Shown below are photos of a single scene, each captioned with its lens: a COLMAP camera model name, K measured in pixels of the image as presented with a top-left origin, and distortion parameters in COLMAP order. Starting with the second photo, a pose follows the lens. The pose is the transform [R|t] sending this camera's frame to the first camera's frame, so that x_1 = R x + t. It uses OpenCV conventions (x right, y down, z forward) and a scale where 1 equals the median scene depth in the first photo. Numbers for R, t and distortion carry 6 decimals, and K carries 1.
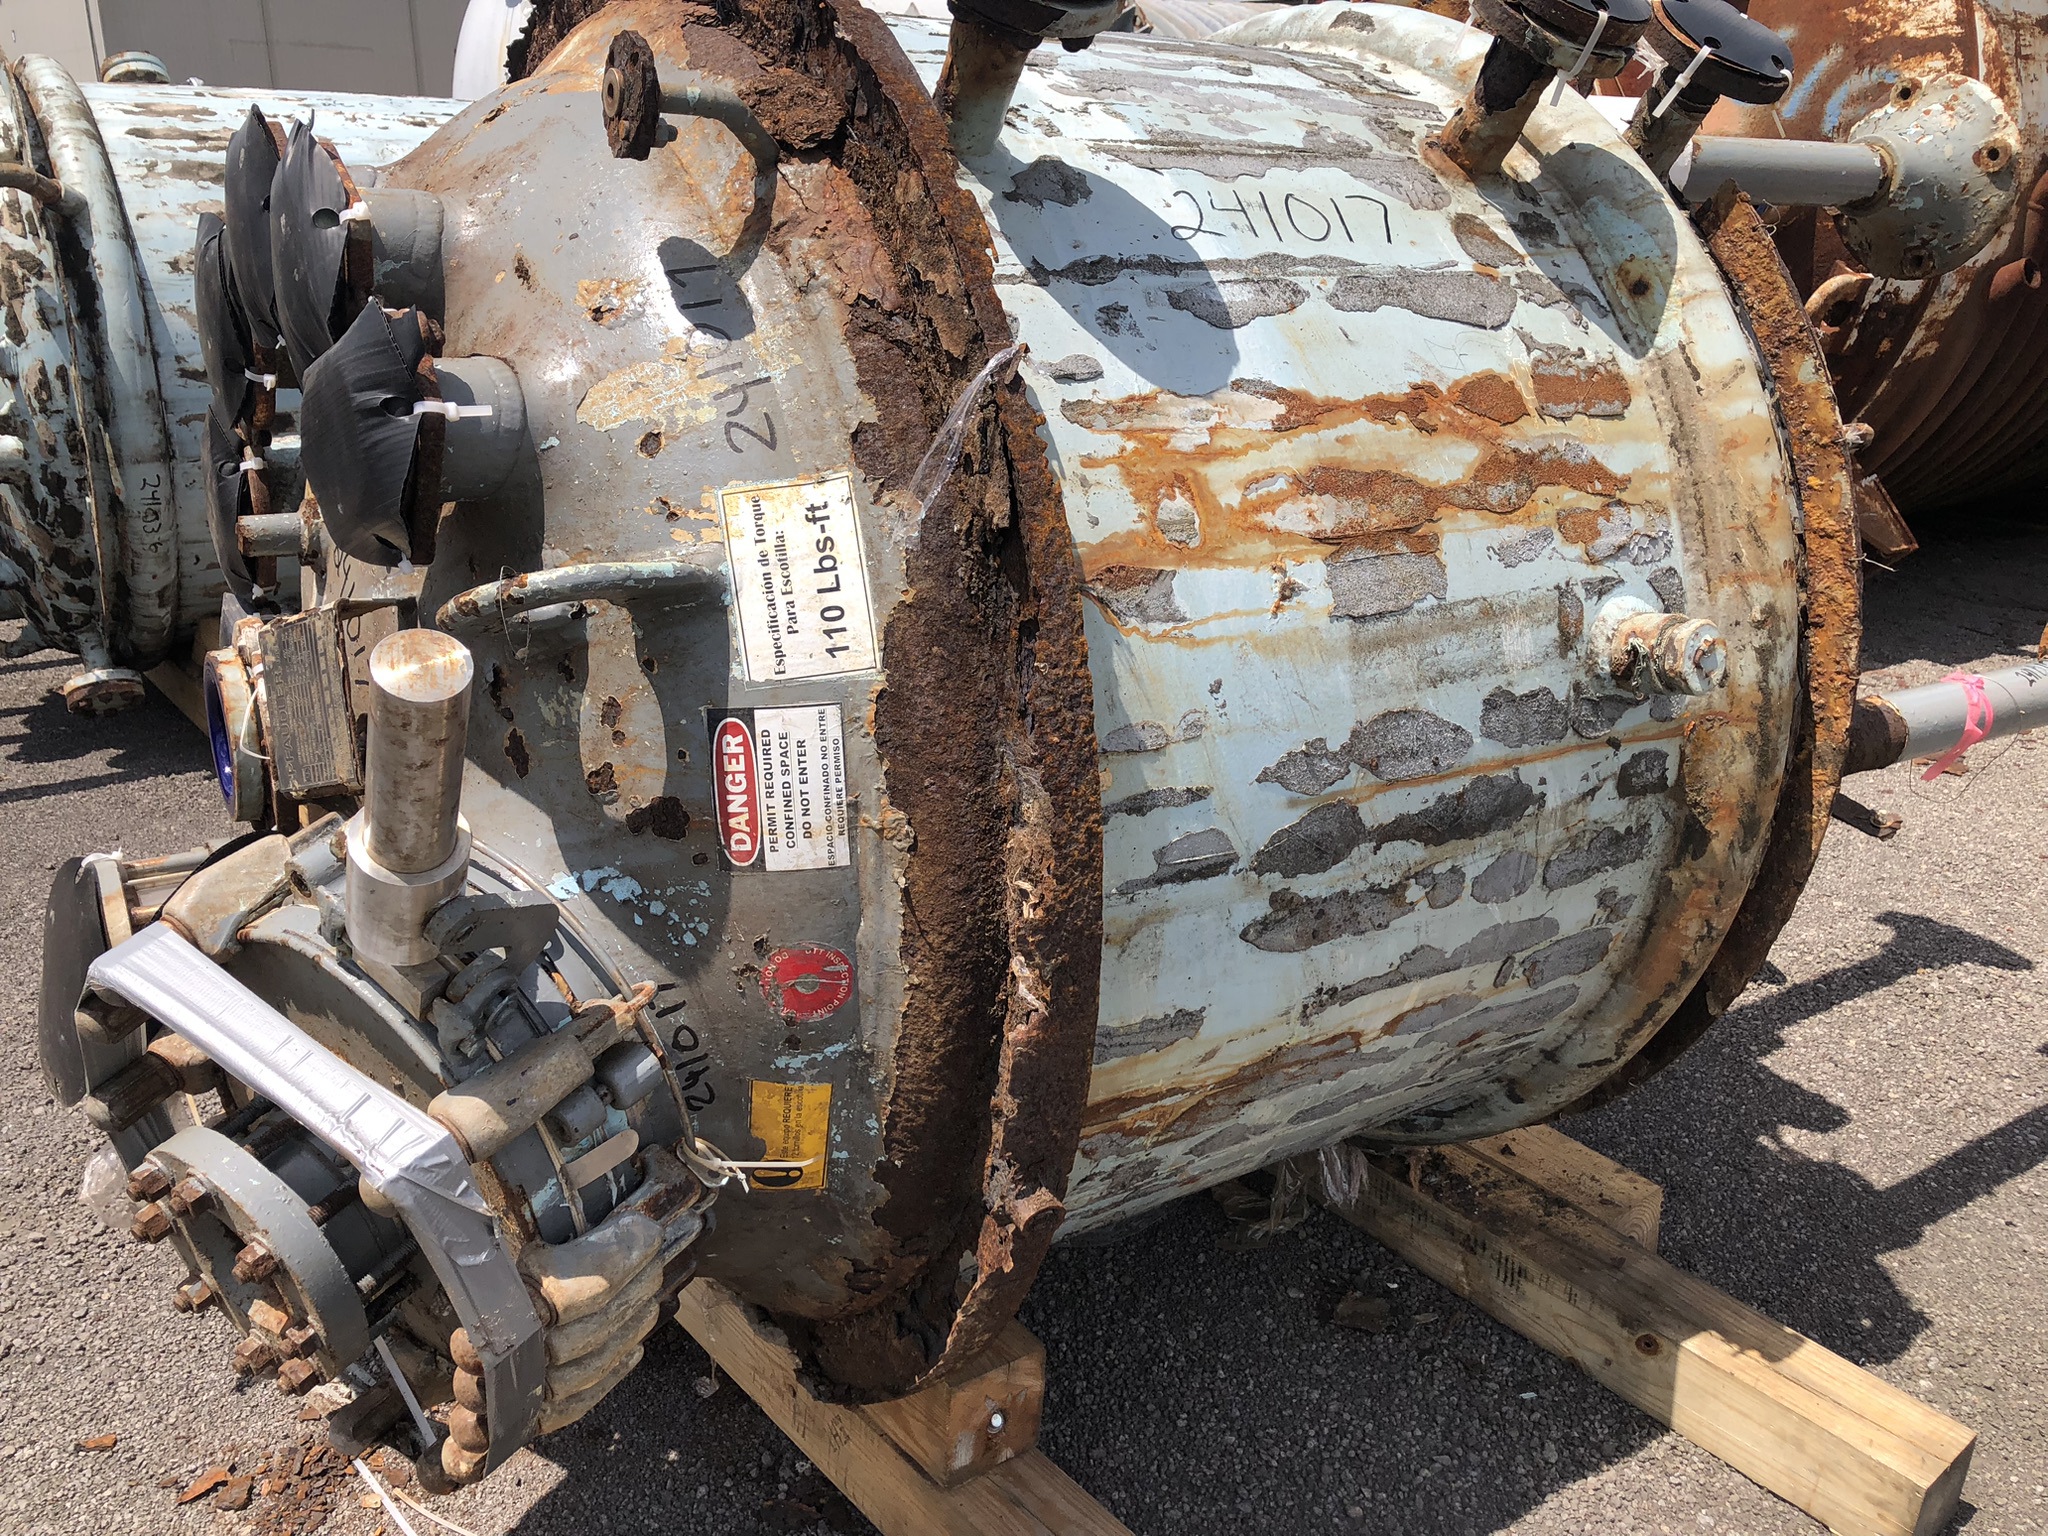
lens RADIAL K [[1636.1, 0, 1024.0], [0, 1636.1, 768.0], [0, 0, 1]] dist [0.179742, -0.564030]
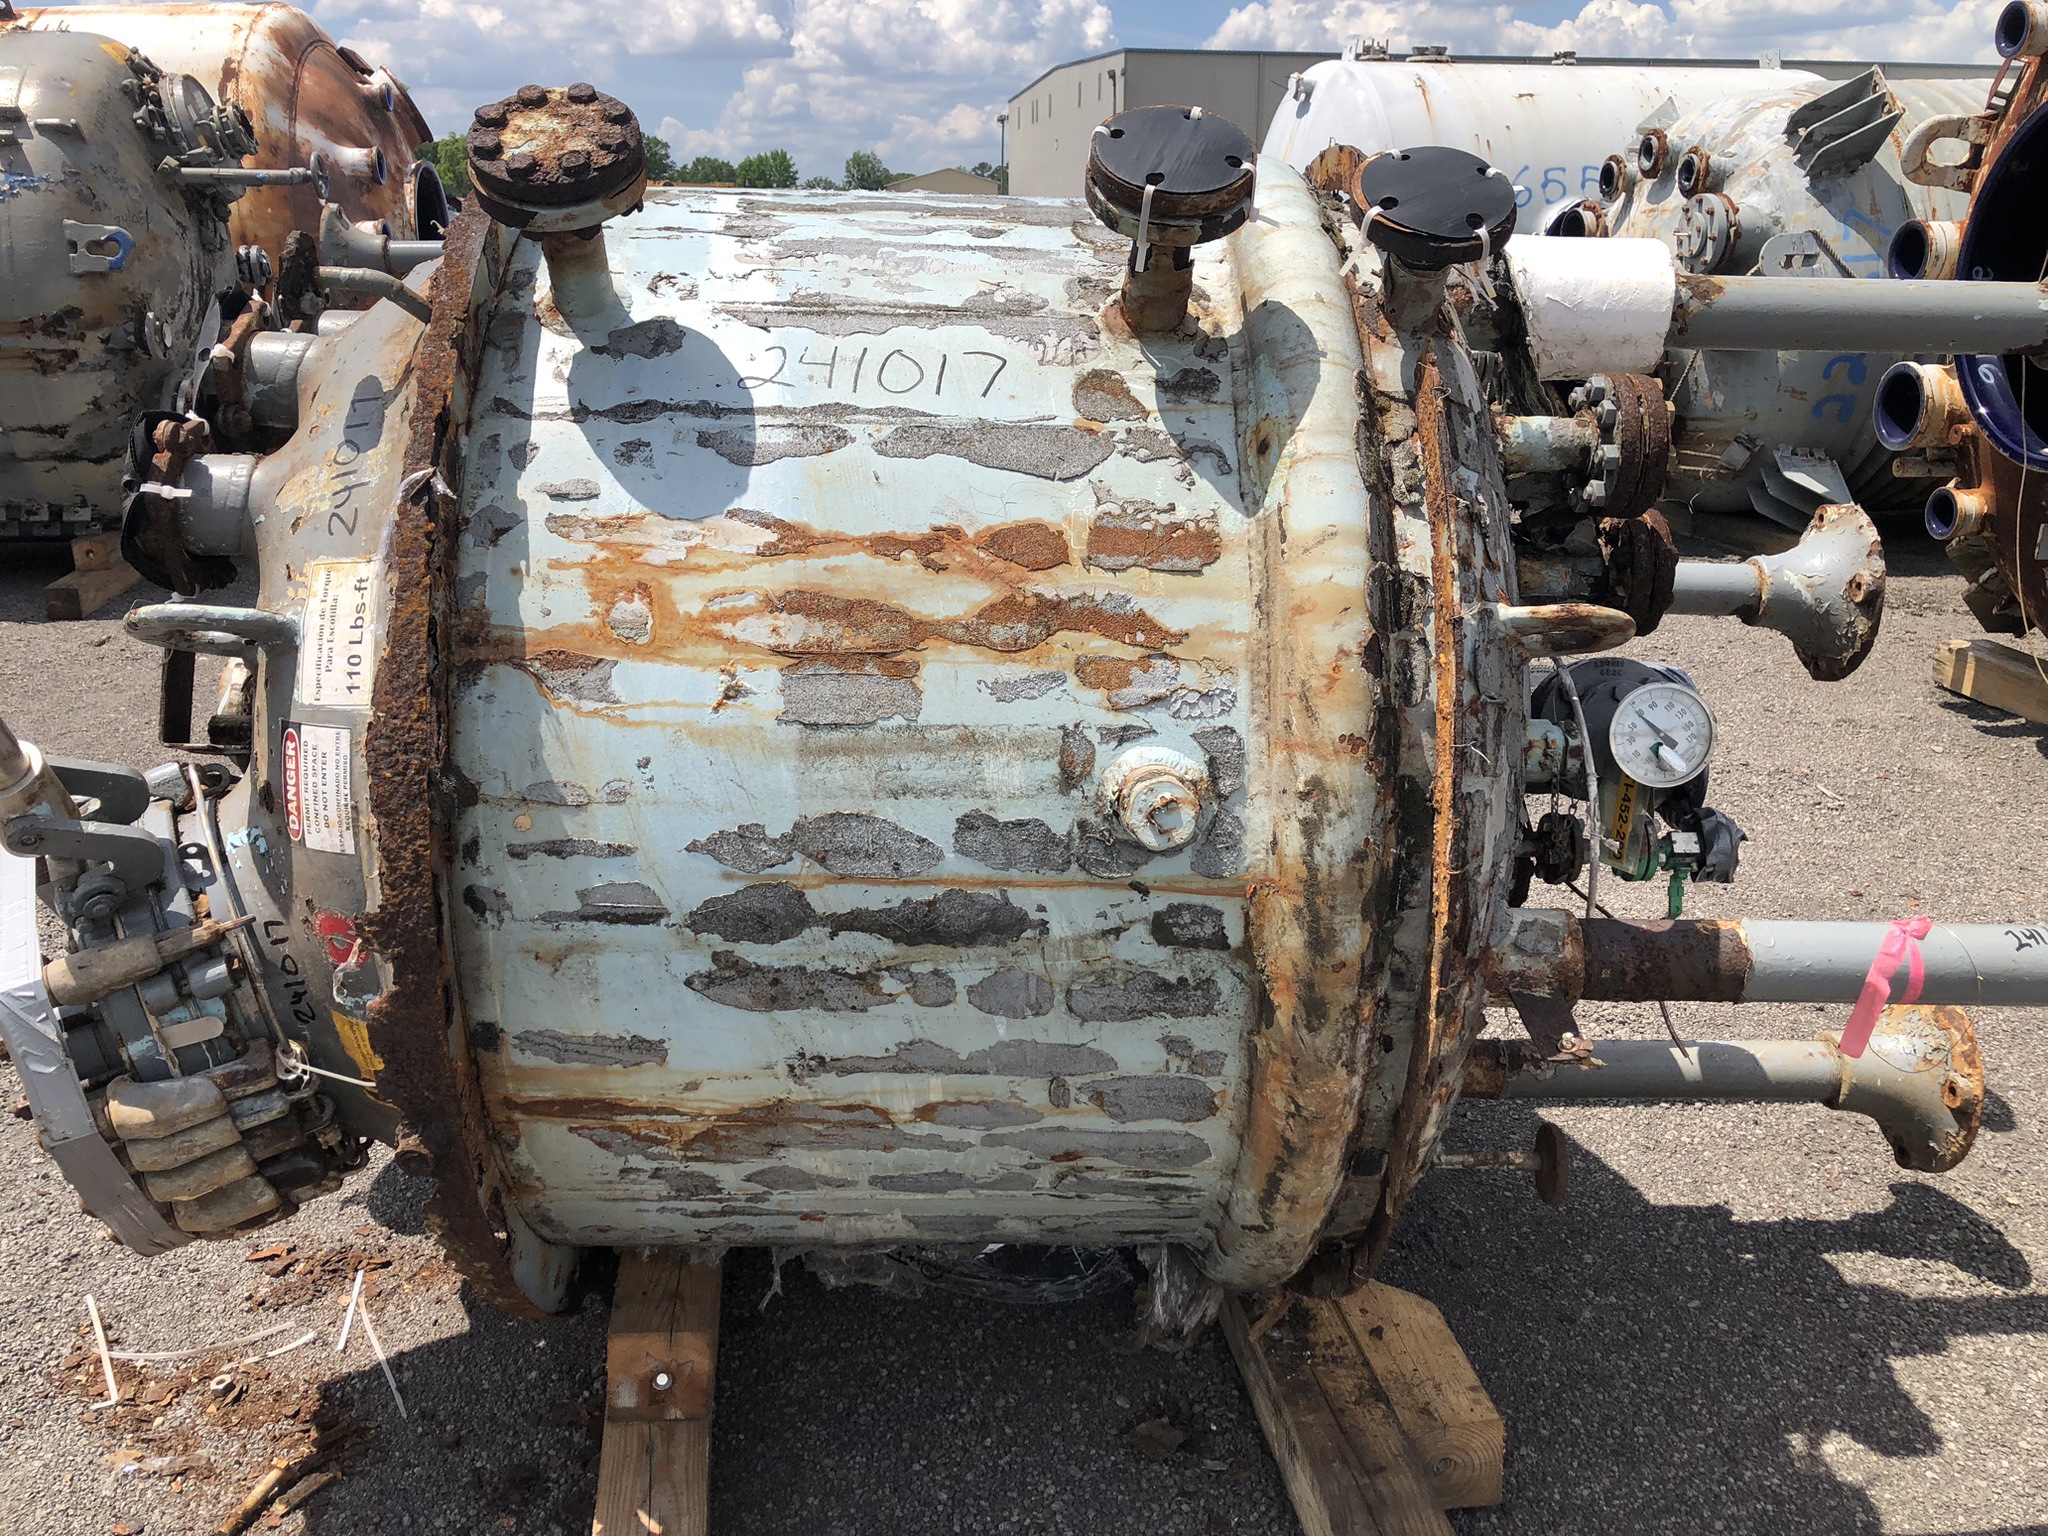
lens RADIAL K [[1636.1, 0, 1024.0], [0, 1636.1, 768.0], [0, 0, 1]] dist [0.179742, -0.564030]
pose [[0.866639, 0.145090, -0.477373, 0.856498], [-0.166811, 0.985984, -0.003160, -0.081493], [0.470224, 0.082370, 0.878695, 0.082031]]
